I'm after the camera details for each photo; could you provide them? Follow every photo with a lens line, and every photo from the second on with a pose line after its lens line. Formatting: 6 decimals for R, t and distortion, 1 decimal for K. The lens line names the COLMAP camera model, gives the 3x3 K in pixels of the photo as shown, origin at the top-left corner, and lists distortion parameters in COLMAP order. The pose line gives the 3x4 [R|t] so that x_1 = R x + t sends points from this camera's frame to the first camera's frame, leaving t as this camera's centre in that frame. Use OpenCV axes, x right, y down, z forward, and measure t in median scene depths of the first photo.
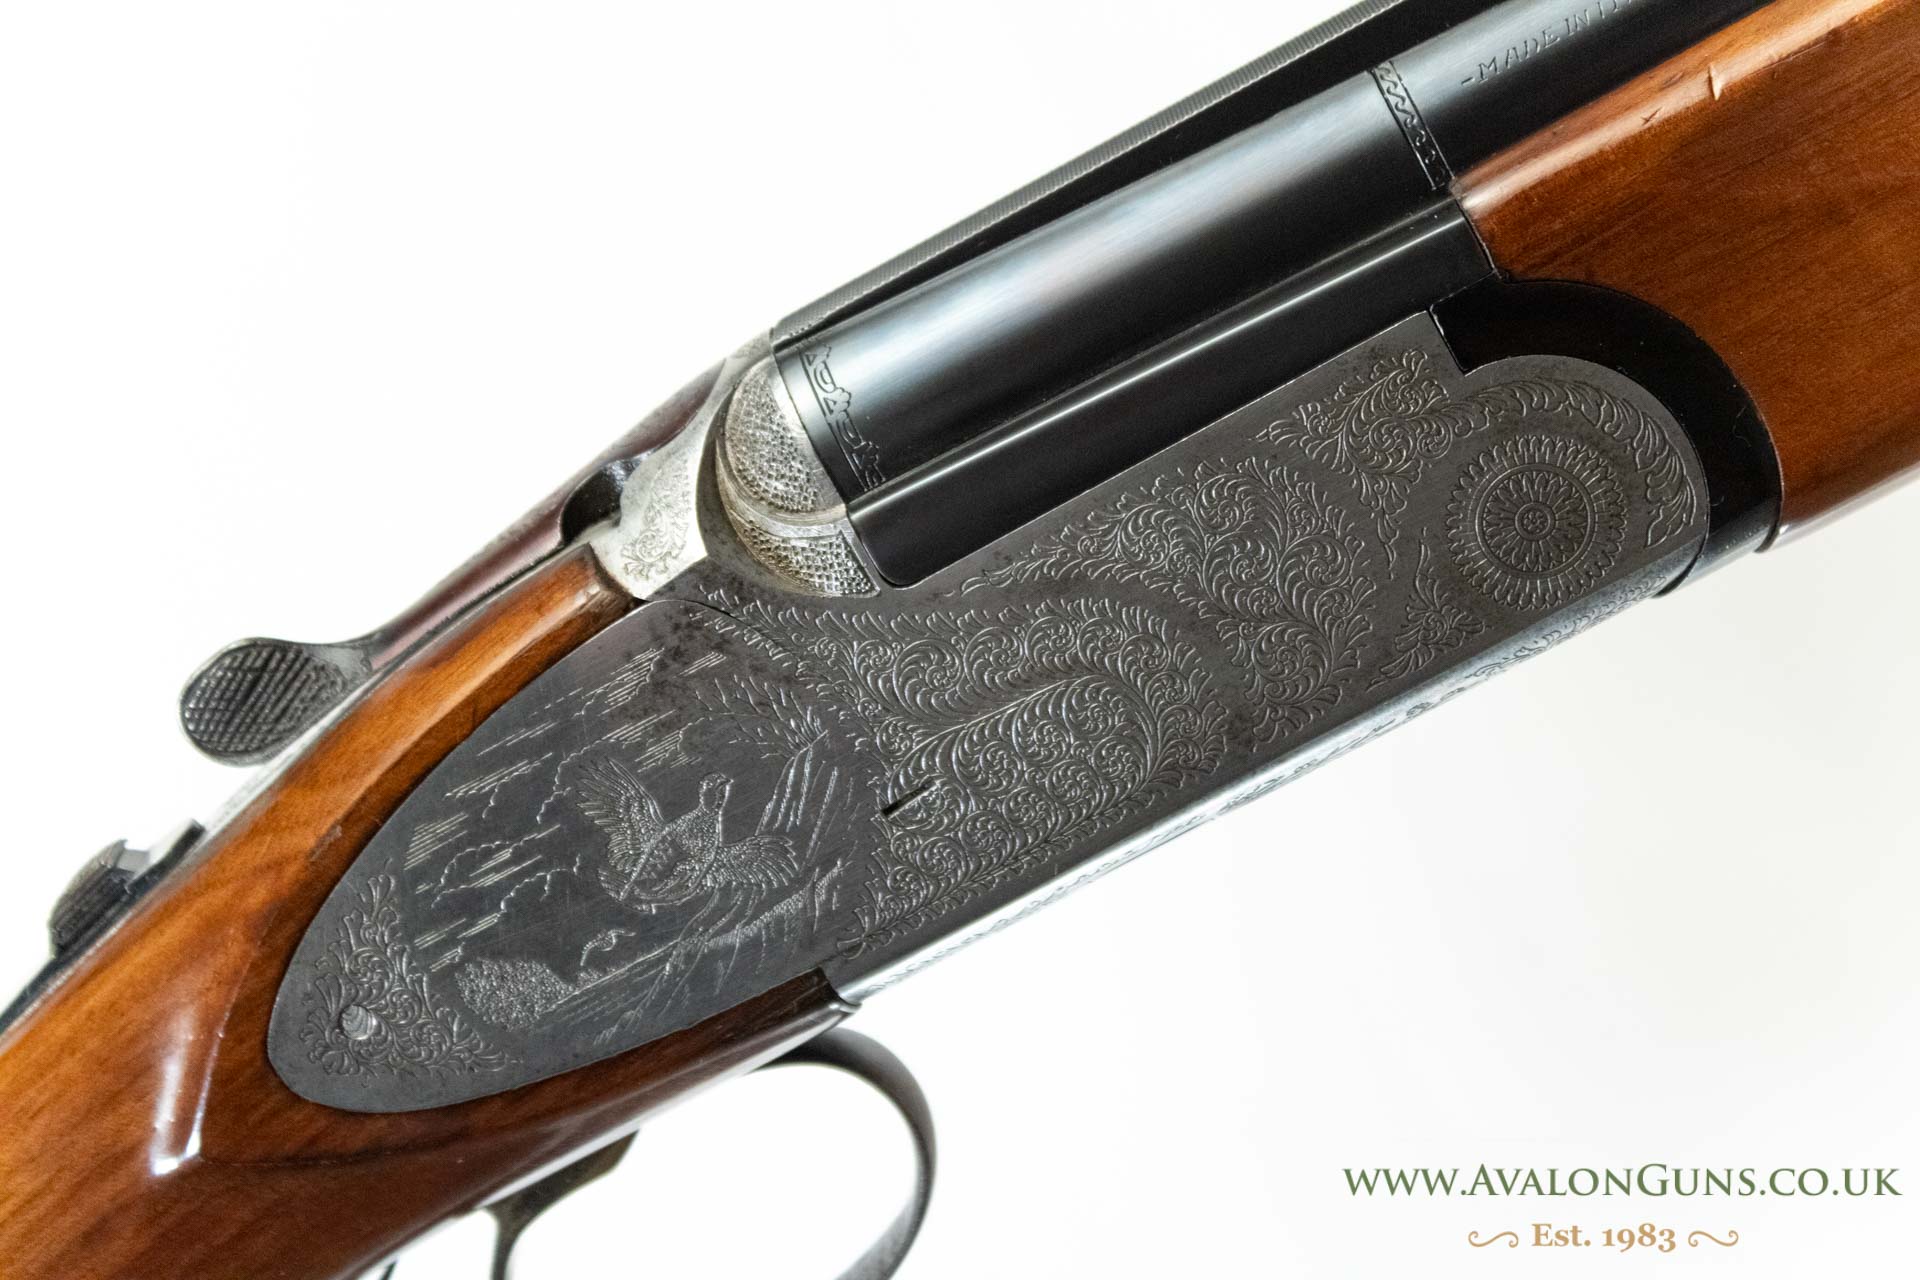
lens RADIAL K [[4543.1, 0, 962.0], [0, 4543.1, 637.8], [0, 0, 1]] dist [0.143593, 0.000000]
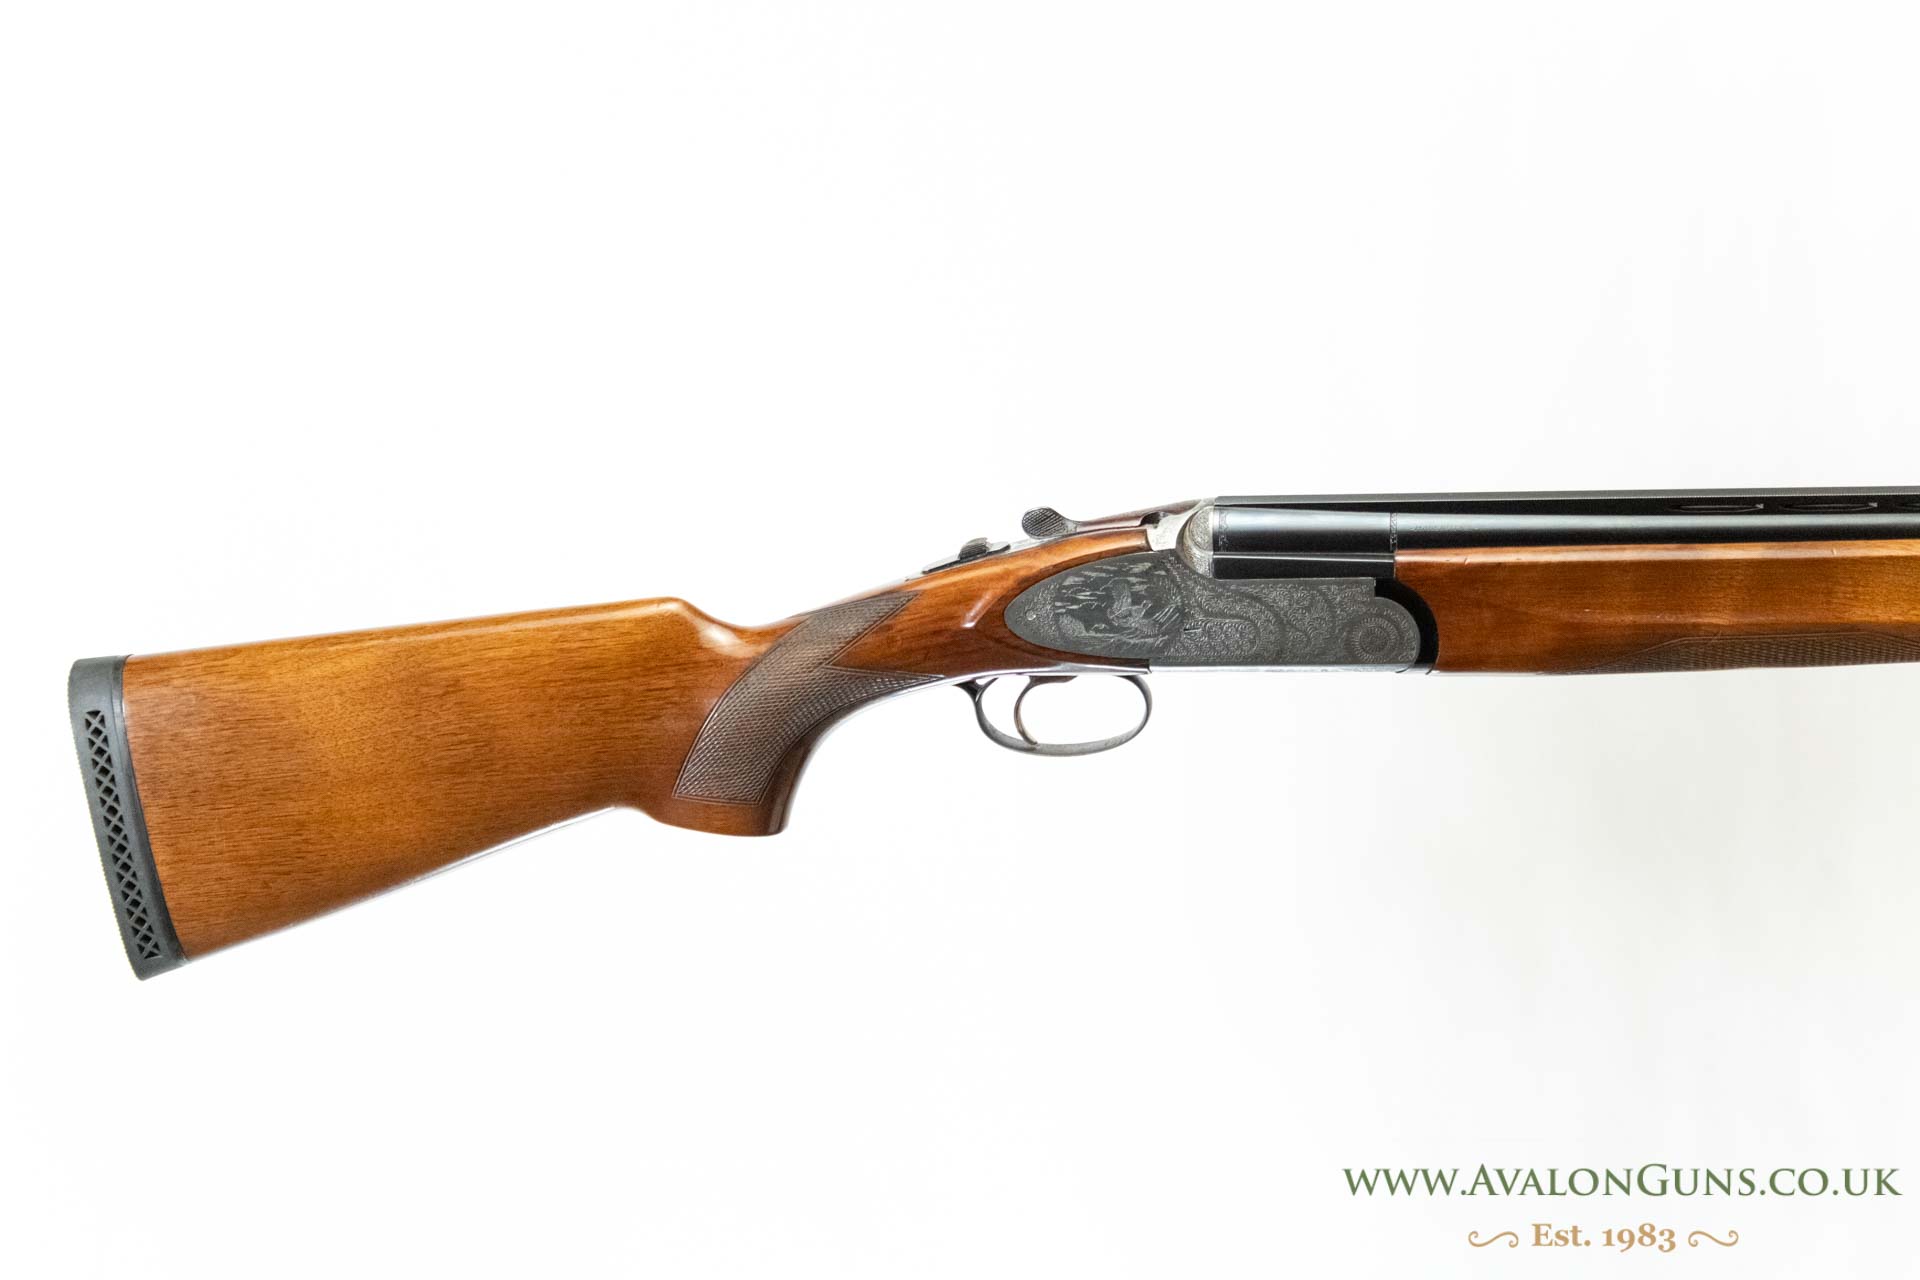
lens RADIAL K [[4278.7, 0, 960.7], [0, 4278.7, 641.1], [0, 0, 1]] dist [0.020748, 0.000000]
pose [[0.890369, 0.455138, 0.009596, -0.209568], [-0.454974, 0.888932, 0.052896, -0.055460], [0.015544, -0.051463, 0.998554, -2.505510]]
